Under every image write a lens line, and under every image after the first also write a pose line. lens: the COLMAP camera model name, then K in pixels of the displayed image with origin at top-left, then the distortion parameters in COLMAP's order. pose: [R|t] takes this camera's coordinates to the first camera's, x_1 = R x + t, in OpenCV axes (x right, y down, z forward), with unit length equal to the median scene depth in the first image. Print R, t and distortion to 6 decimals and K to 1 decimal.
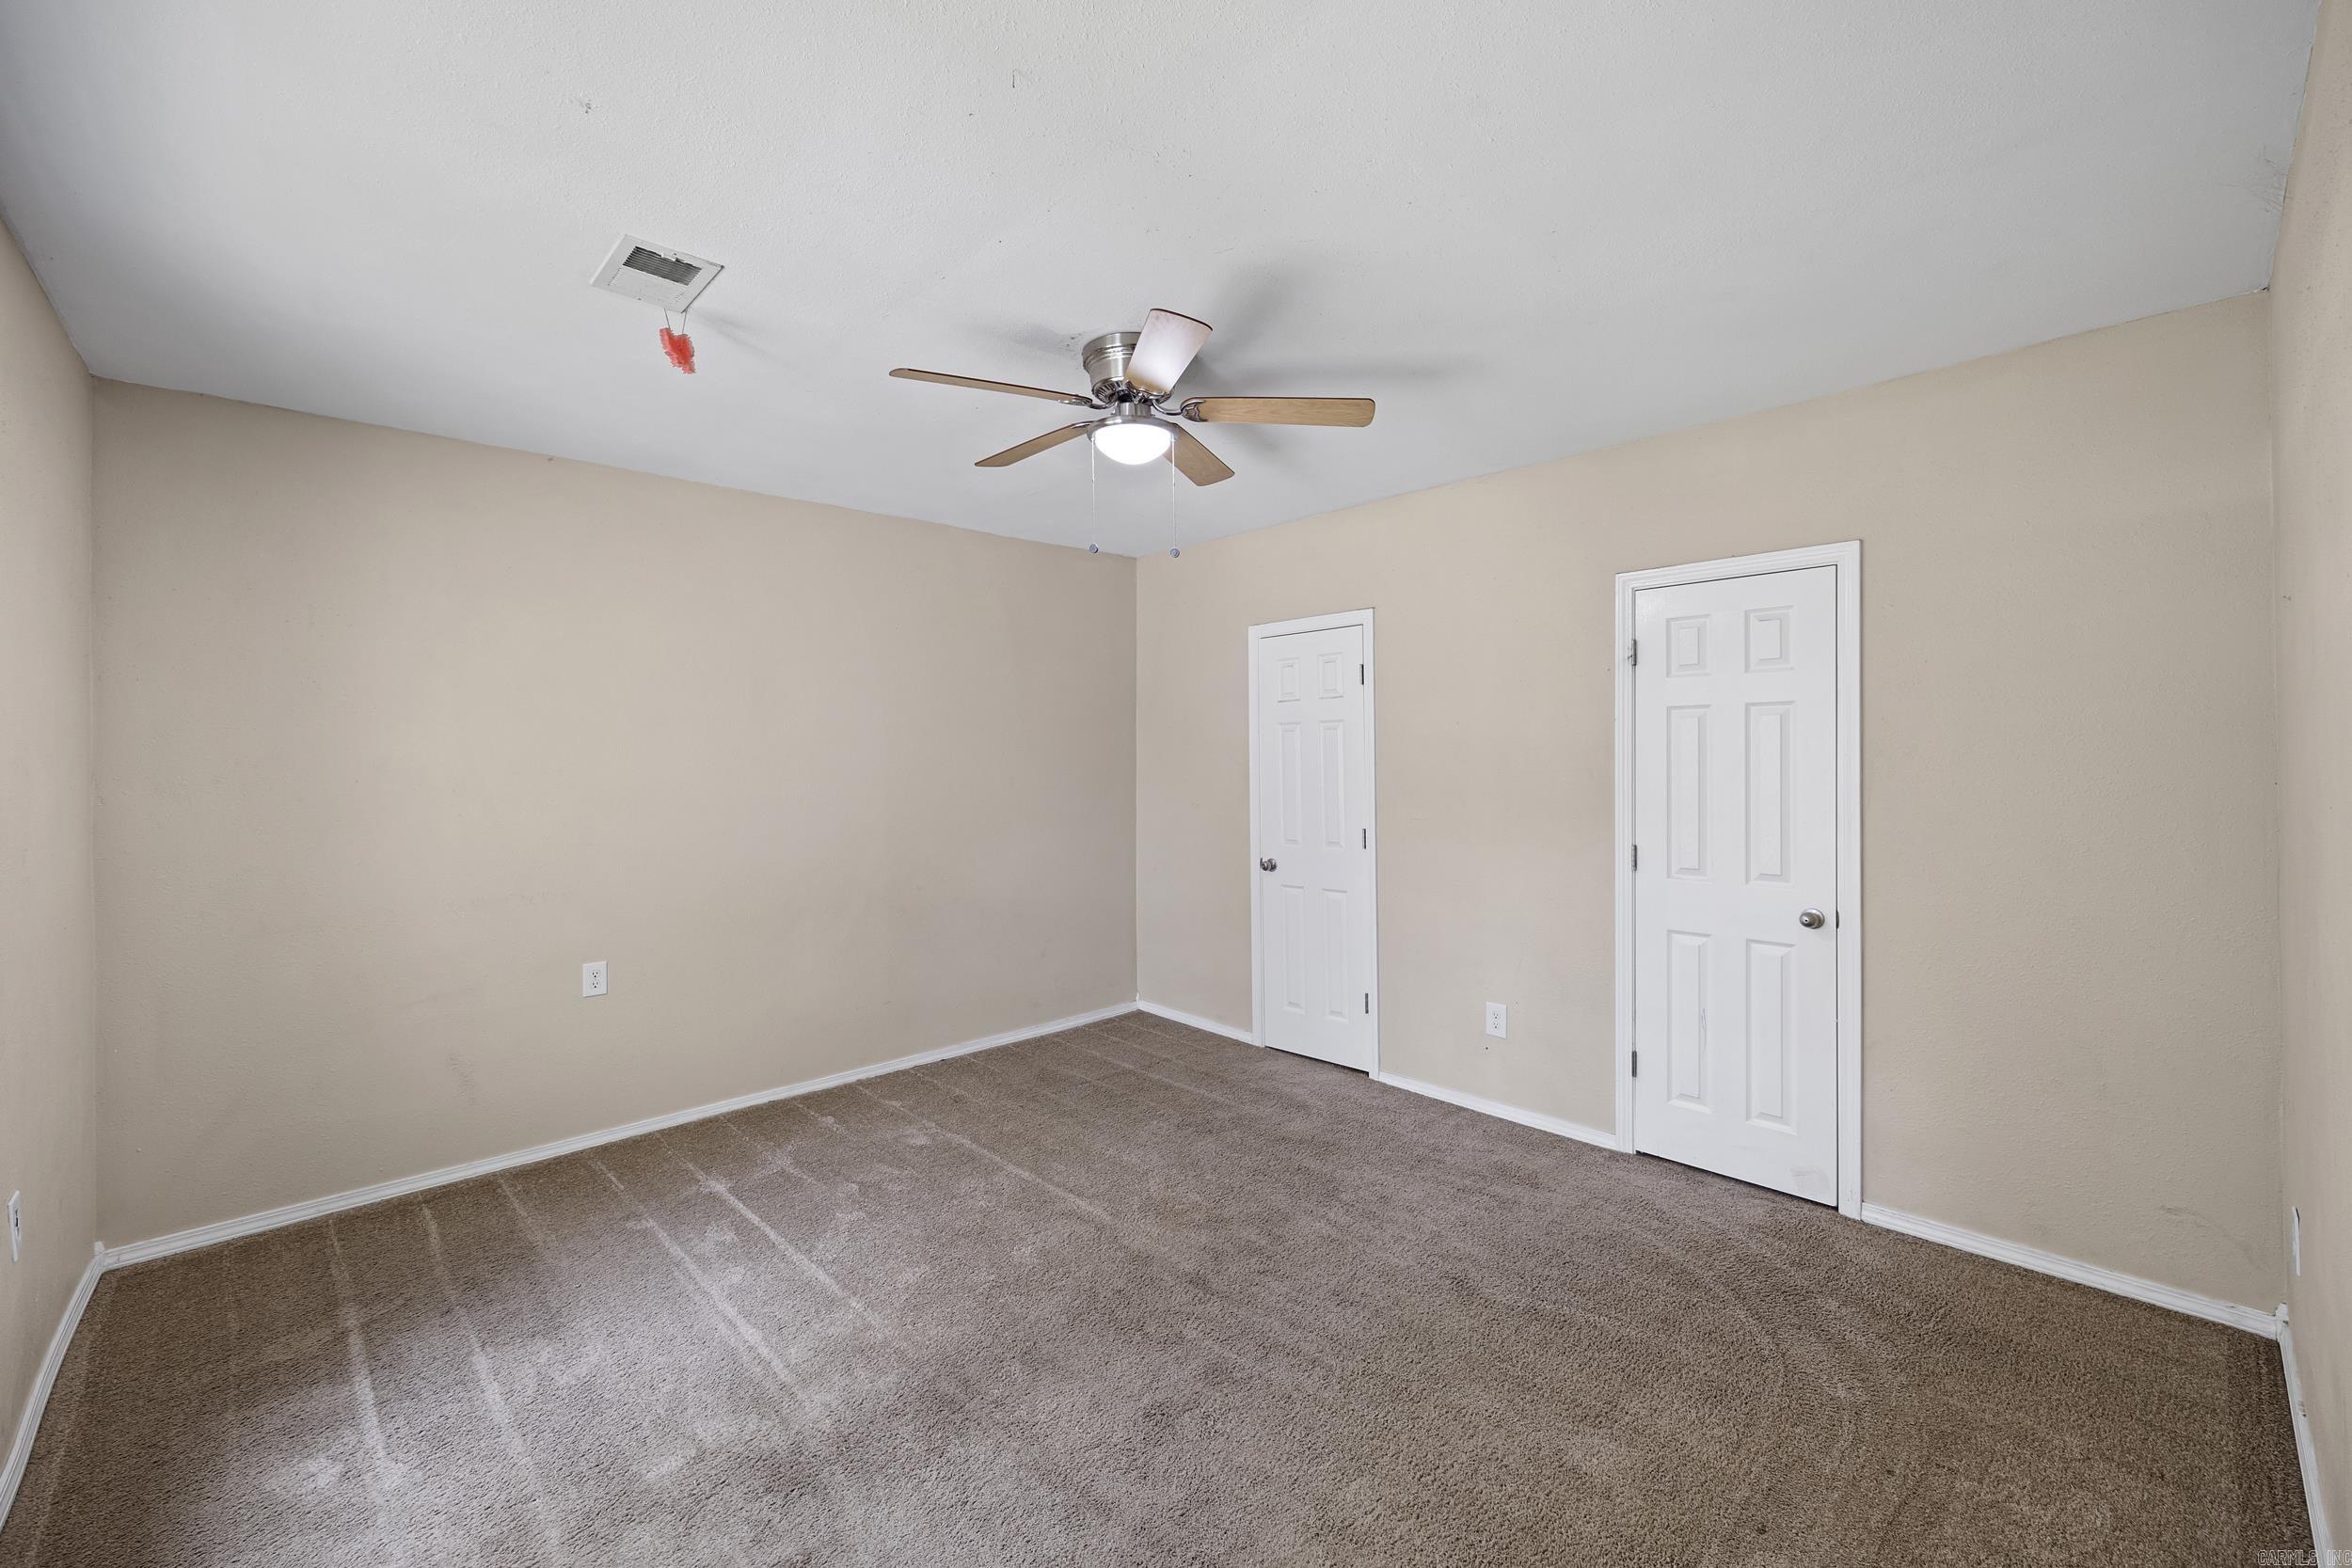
lens RADIAL K [[960.2, 0, 1174.7], [0, 960.2, 765.8], [0, 0, 1]] dist [-0.001217, -0.000054]
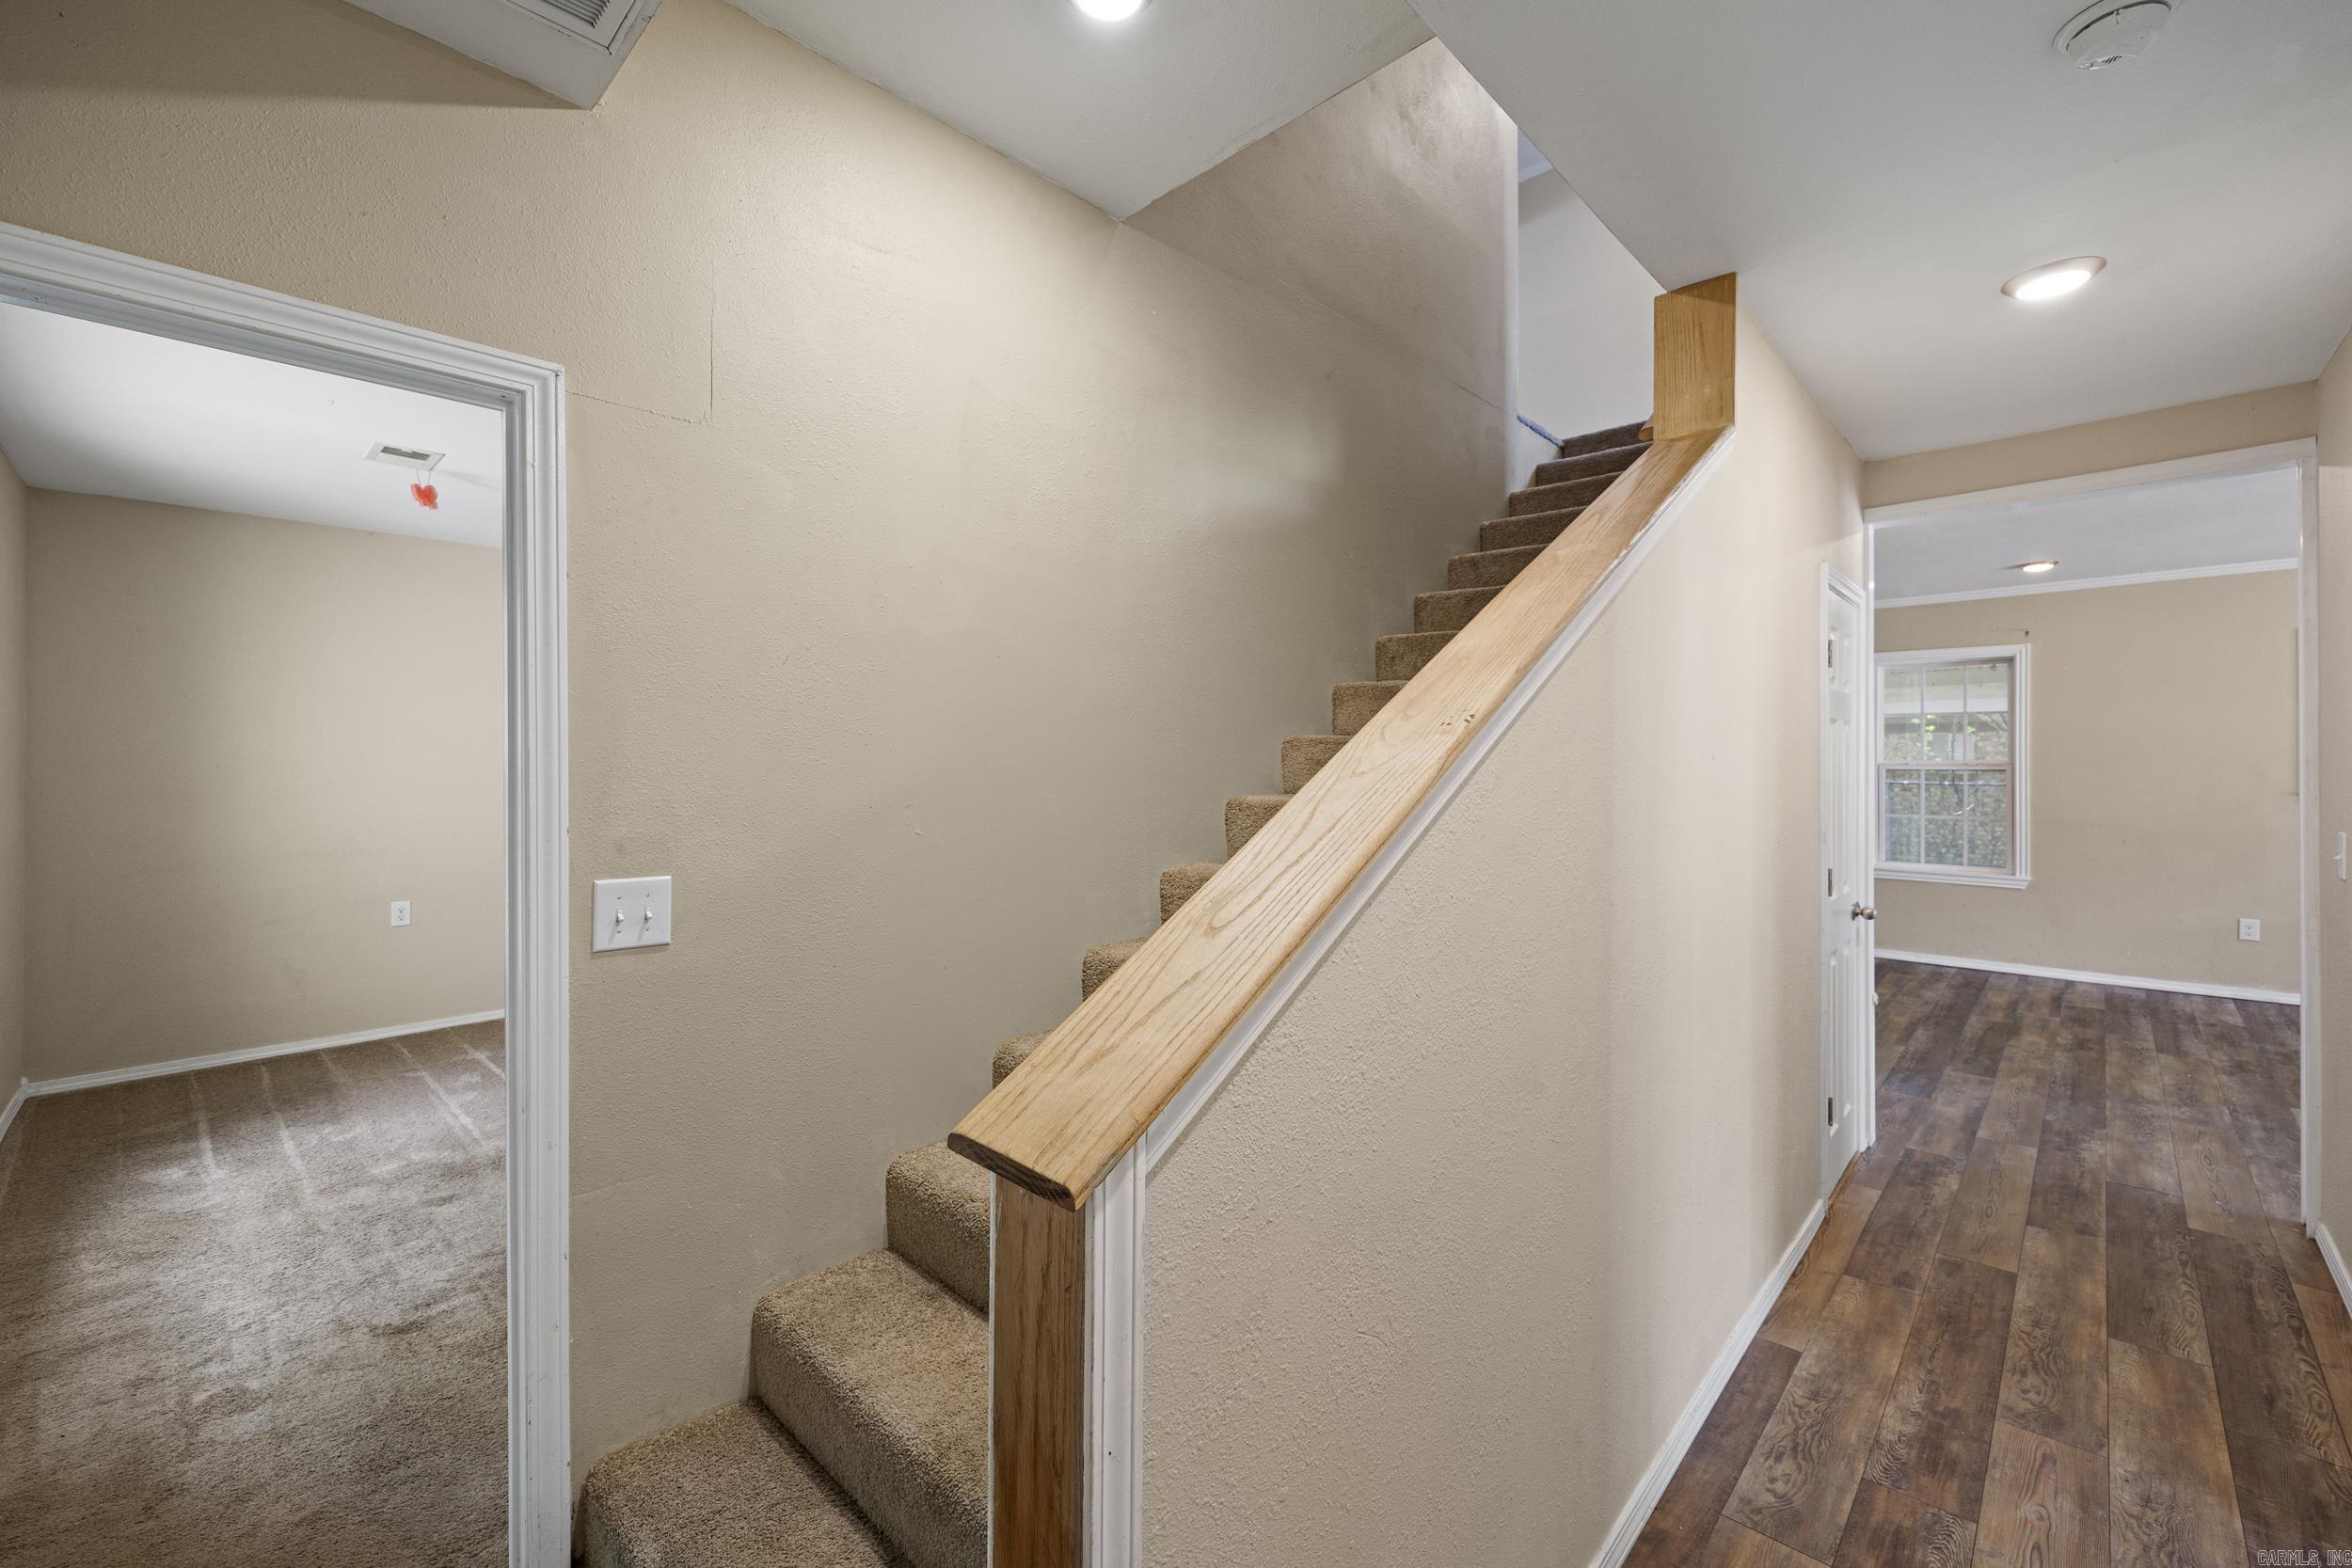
lens RADIAL K [[973.8, 0, 1172.8], [0, 973.8, 765.4], [0, 0, 1]] dist [0.000249, 0.000069]
pose [[0.998782, 0.013890, 0.047354, 0.539449], [-0.013941, 0.999903, 0.000761, -0.006803], [-0.047339, -0.001421, 0.998878, -0.554978]]
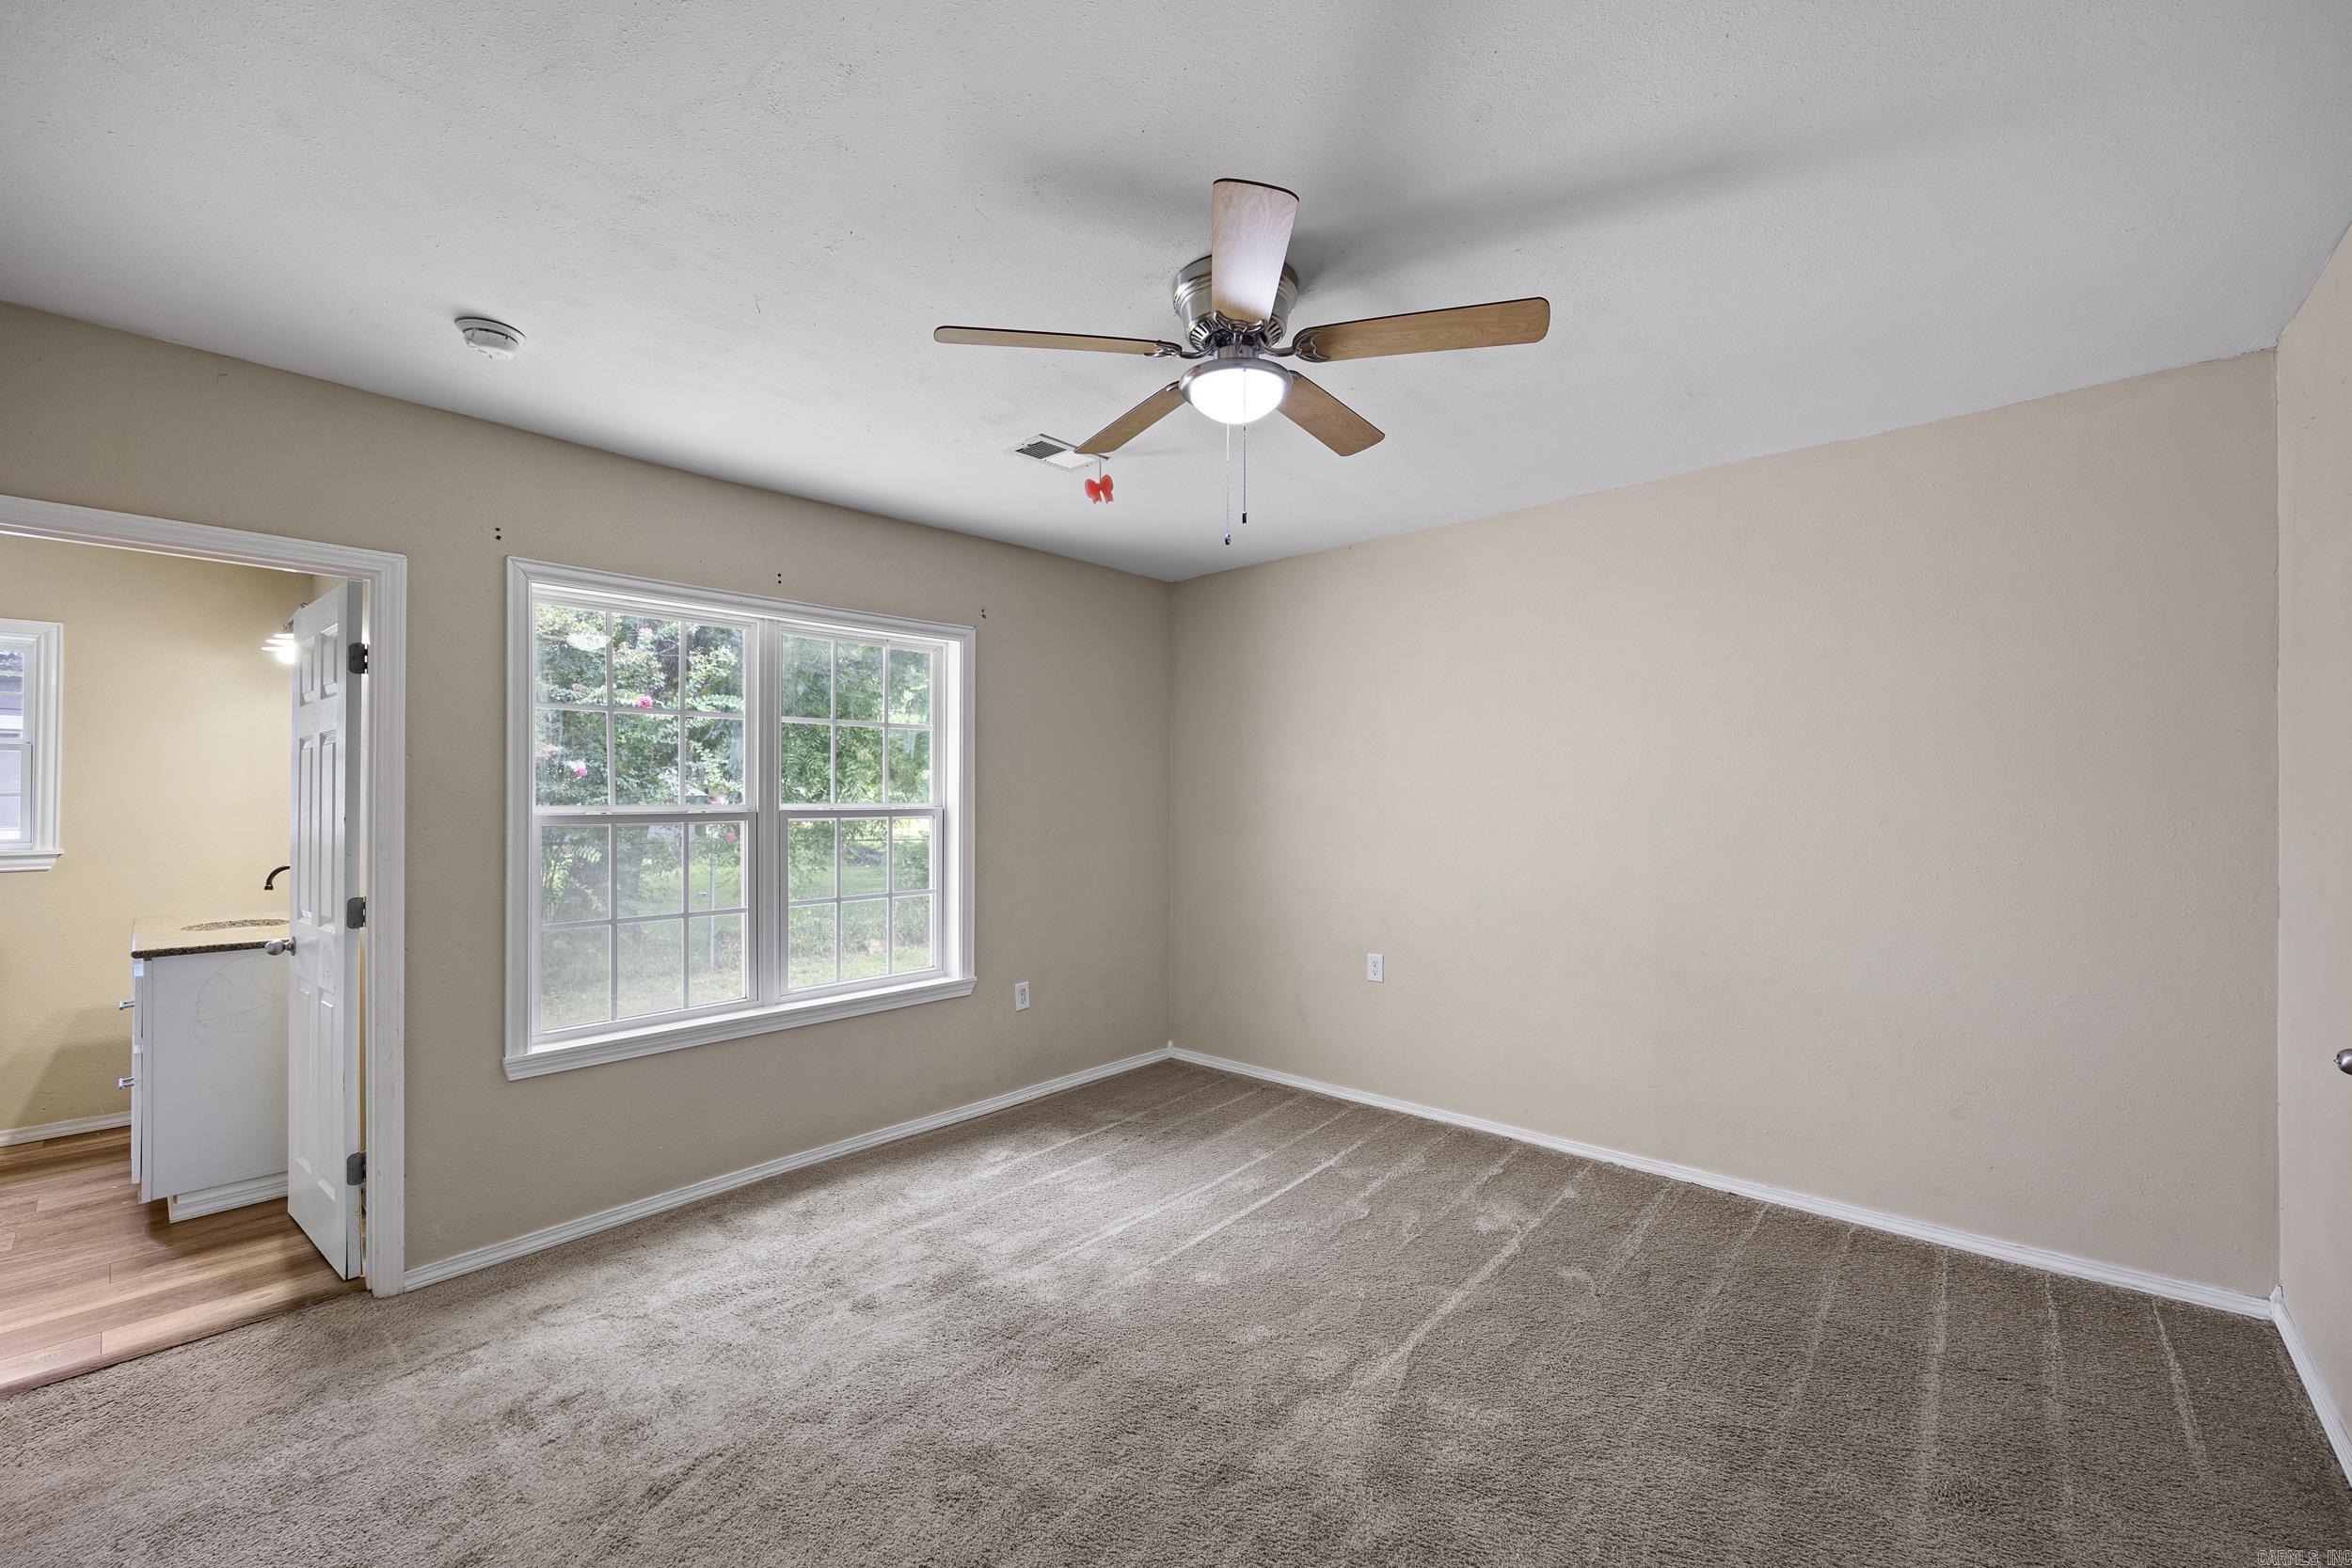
lens RADIAL K [[937.3, 0, 1171.8], [0, 937.3, 797.8], [0, 0, 1]] dist [-0.003125, -0.000262]
pose [[0.072302, 0.009939, -0.997333, 0.699419], [0.001331, 0.999948, 0.010061, -0.004220], [0.997382, -0.002055, 0.072285, 0.838887]]
